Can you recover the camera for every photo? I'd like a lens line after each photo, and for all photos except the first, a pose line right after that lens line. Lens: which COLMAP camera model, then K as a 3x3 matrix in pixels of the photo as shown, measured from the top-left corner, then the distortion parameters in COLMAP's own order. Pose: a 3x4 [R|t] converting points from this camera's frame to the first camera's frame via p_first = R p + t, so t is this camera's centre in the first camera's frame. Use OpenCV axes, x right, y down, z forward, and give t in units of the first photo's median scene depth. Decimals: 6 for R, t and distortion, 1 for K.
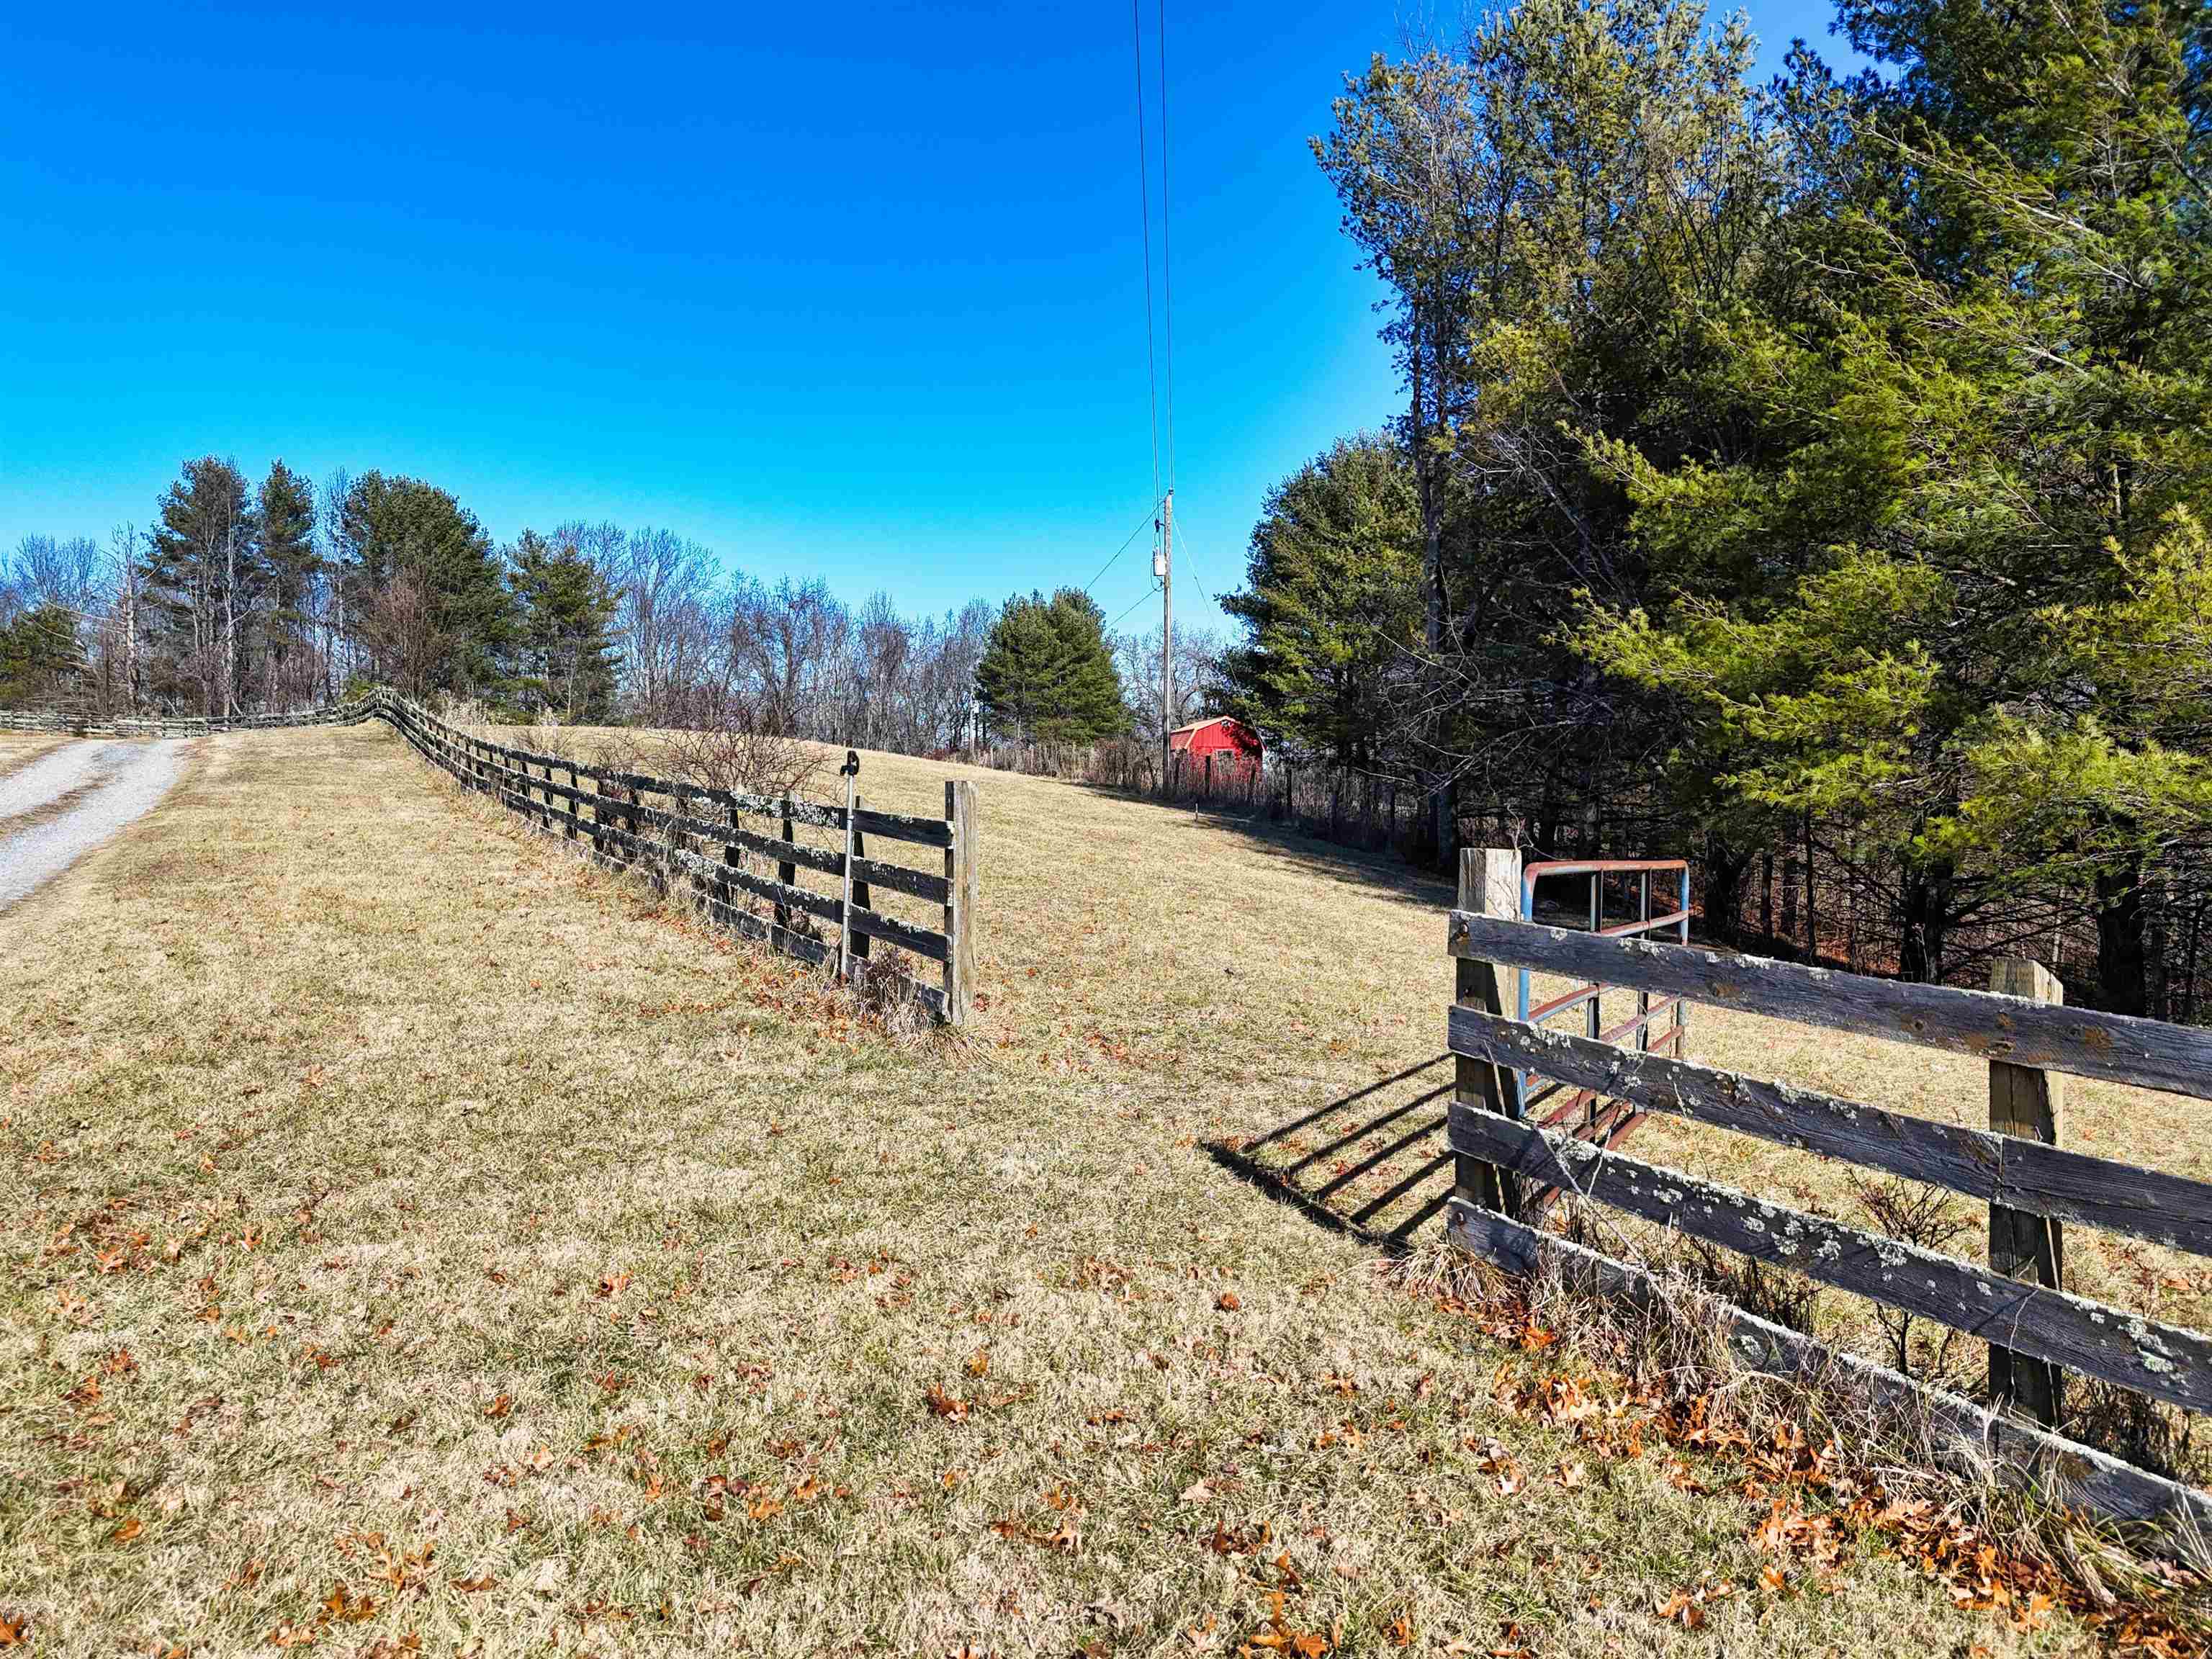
lens RADIAL K [[1620.5, 0, 1107.0], [0, 1620.5, 834.7], [0, 0, 1]] dist [0.020049, 0.007847]
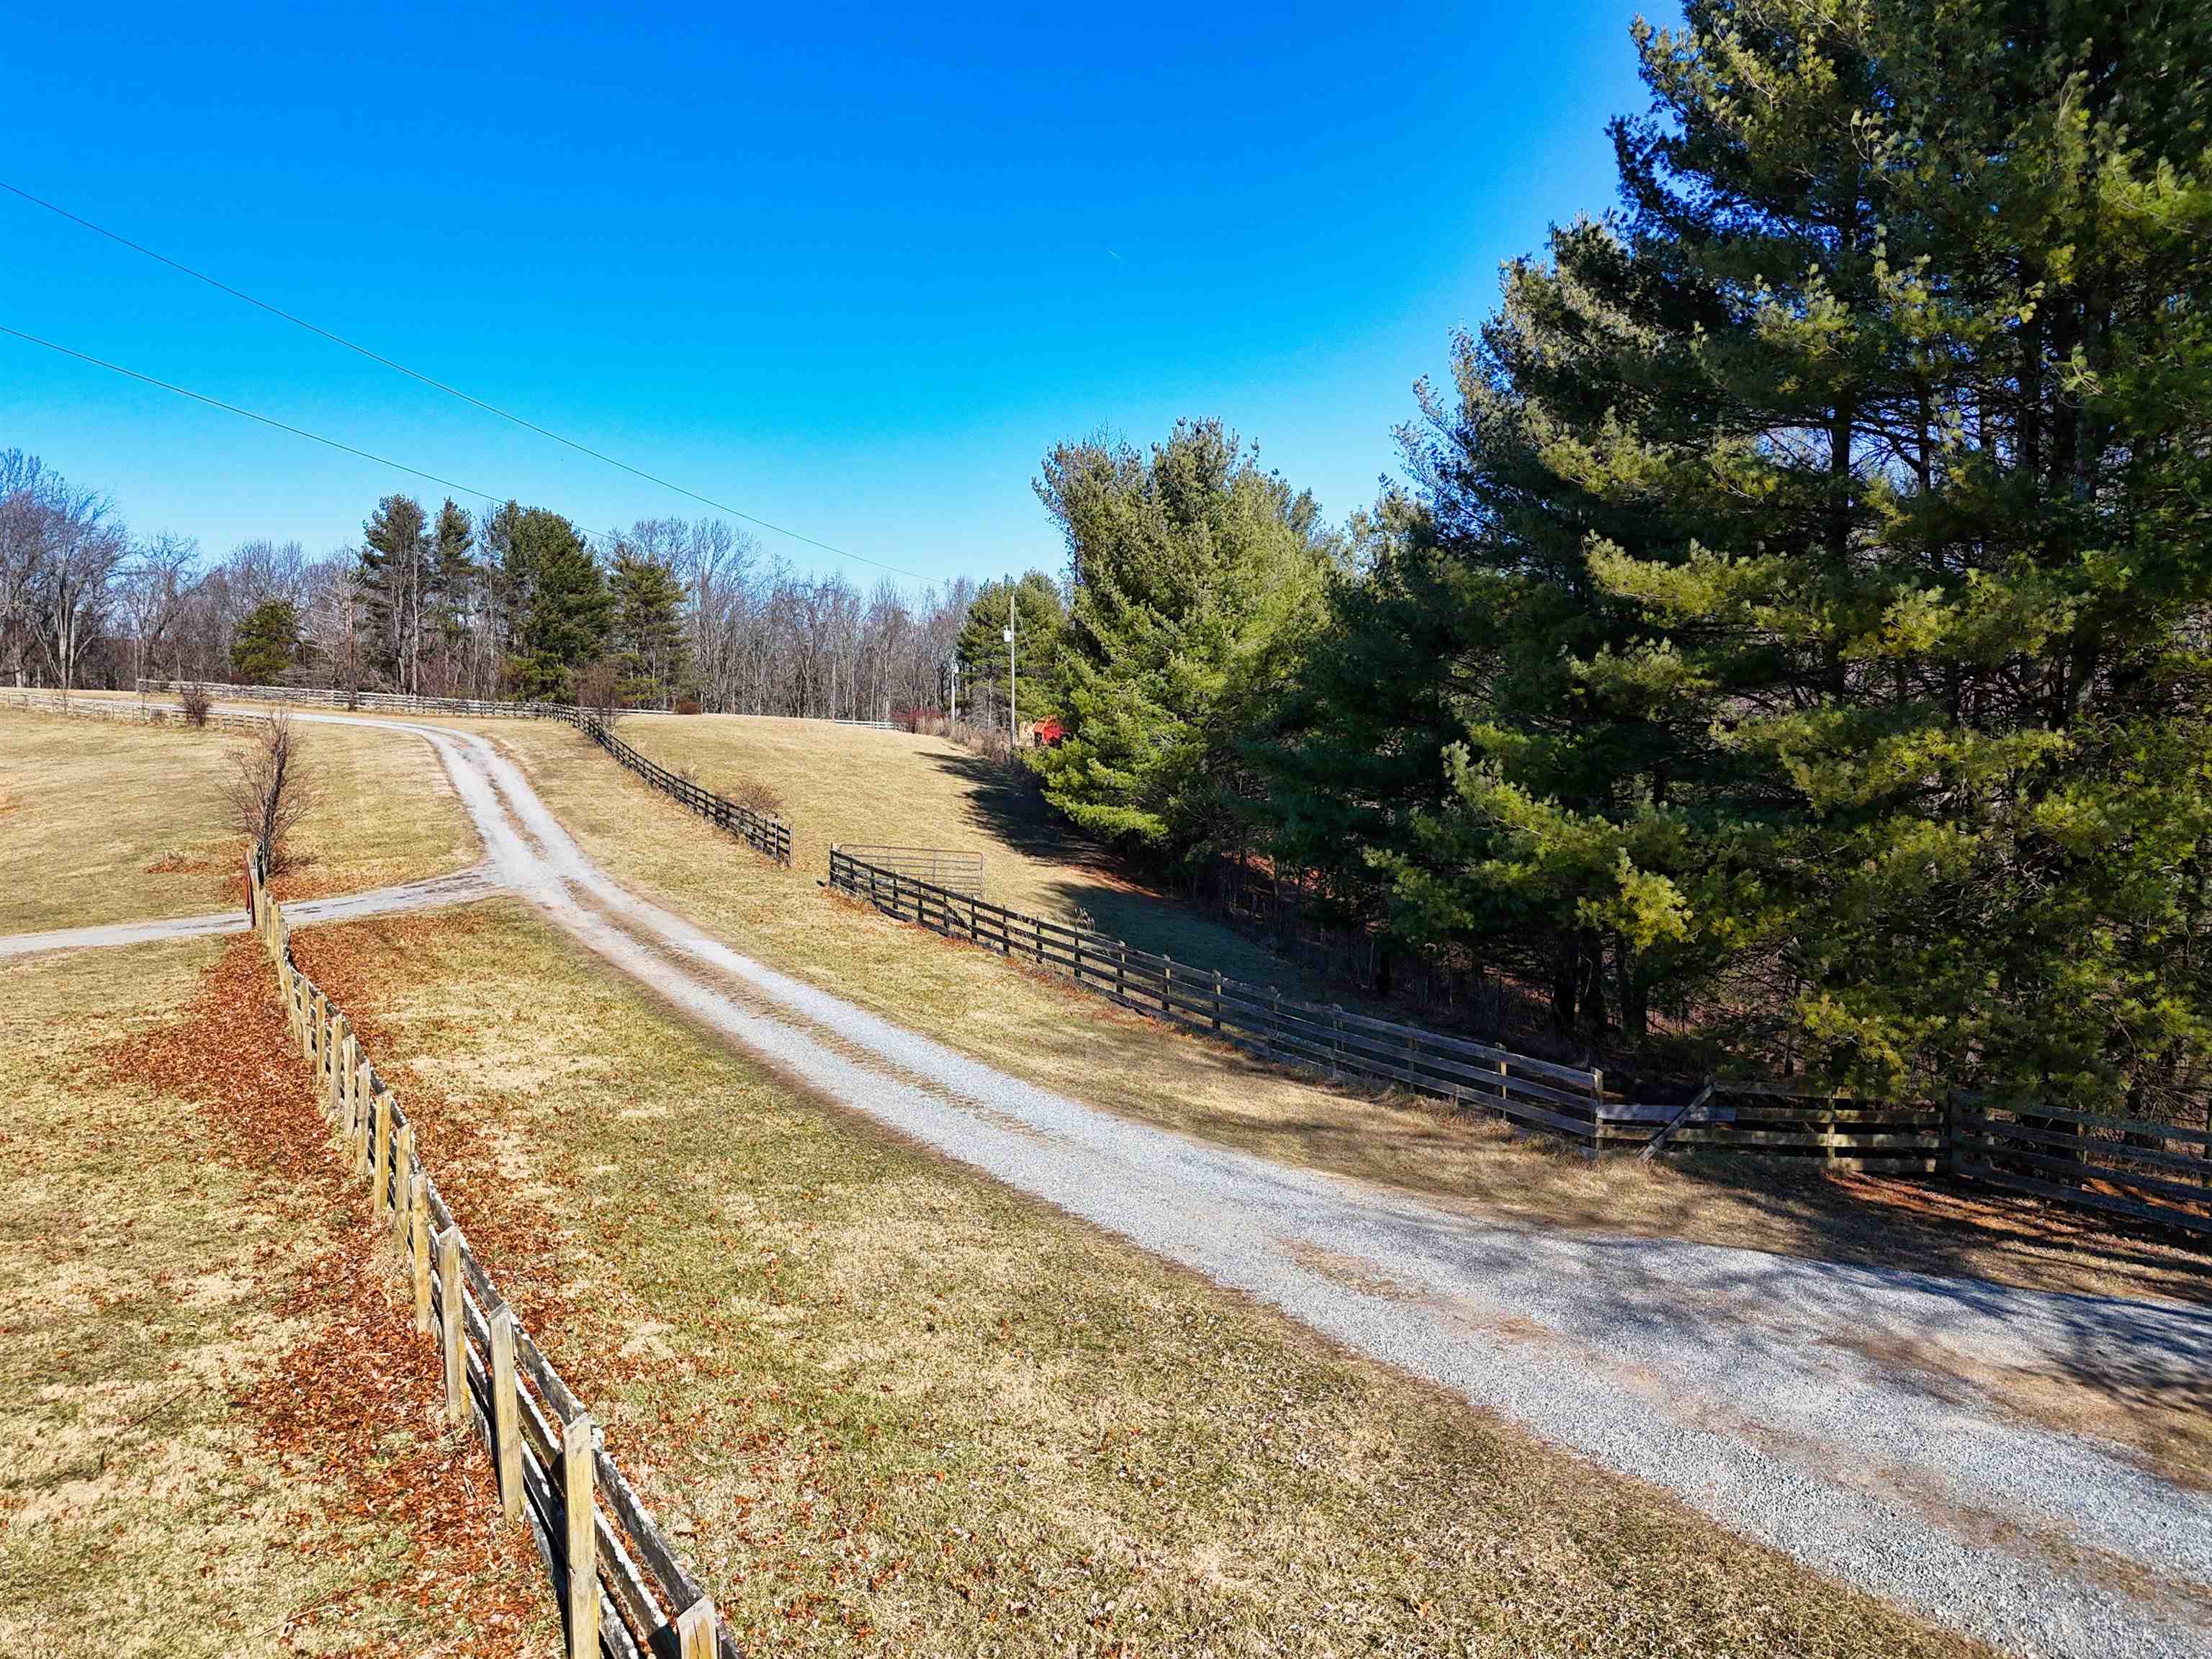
lens RADIAL K [[1620.5, 0, 1107.0], [0, 1620.5, 834.7], [0, 0, 1]] dist [0.020049, 0.007847]
pose [[0.999546, 0.009740, -0.028498, 0.096793], [-0.008039, 0.998214, 0.059201, -0.027844], [0.029024, -0.058945, 0.997839, -0.382071]]
